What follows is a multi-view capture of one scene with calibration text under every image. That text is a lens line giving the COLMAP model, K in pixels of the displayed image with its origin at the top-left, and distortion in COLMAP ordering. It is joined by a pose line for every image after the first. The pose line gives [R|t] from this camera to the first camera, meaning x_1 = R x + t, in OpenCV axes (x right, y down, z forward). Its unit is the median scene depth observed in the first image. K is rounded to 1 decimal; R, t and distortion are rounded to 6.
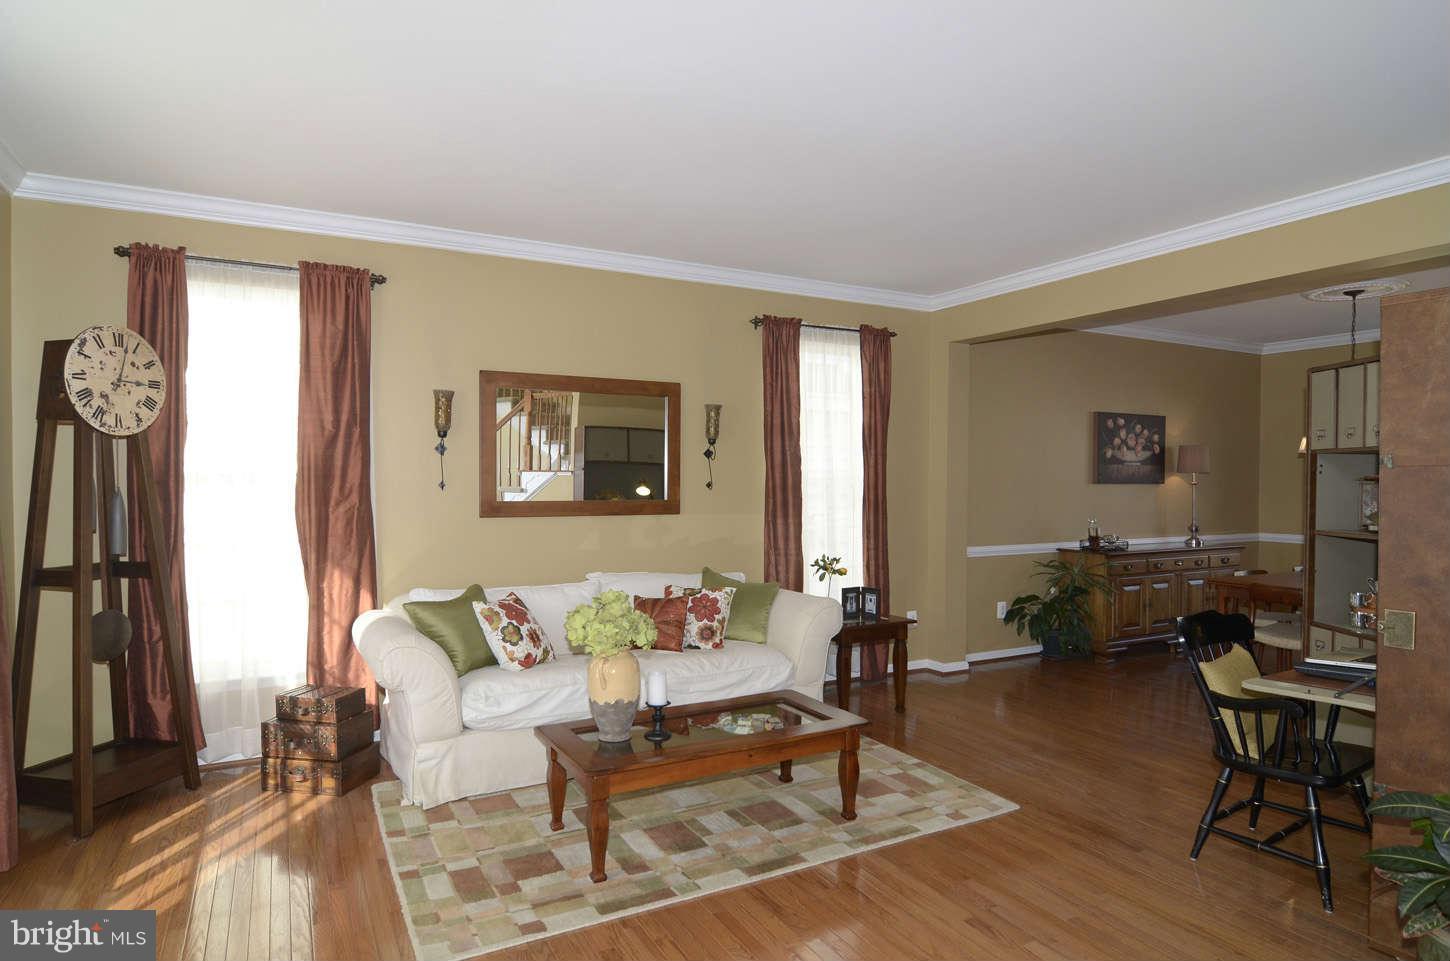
lens RADIAL K [[813.4, 0, 696.5], [0, 813.4, 485.5], [0, 0, 1]] dist [-0.003745, -0.000906]
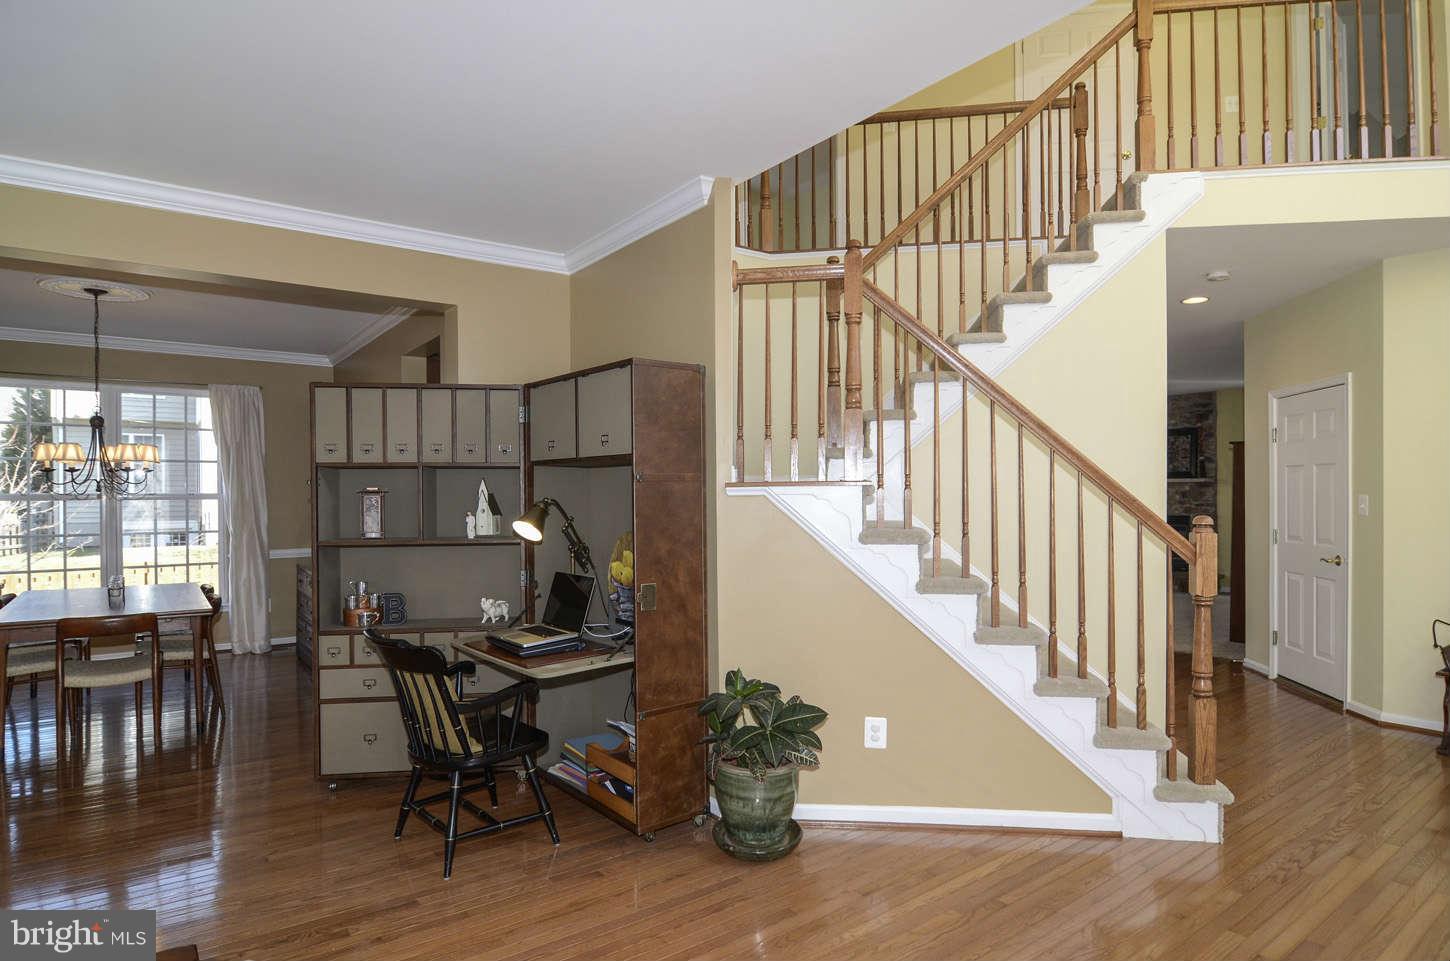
lens RADIAL K [[805.3, 0, 719.7], [0, 805.3, 497.7], [0, 0, 1]] dist [0.020556, -0.027018]
pose [[-0.157814, -0.009587, 0.987422, -0.326132], [0.012407, 0.999855, 0.011691, -0.006216], [-0.987391, 0.014096, -0.157672, 0.668893]]
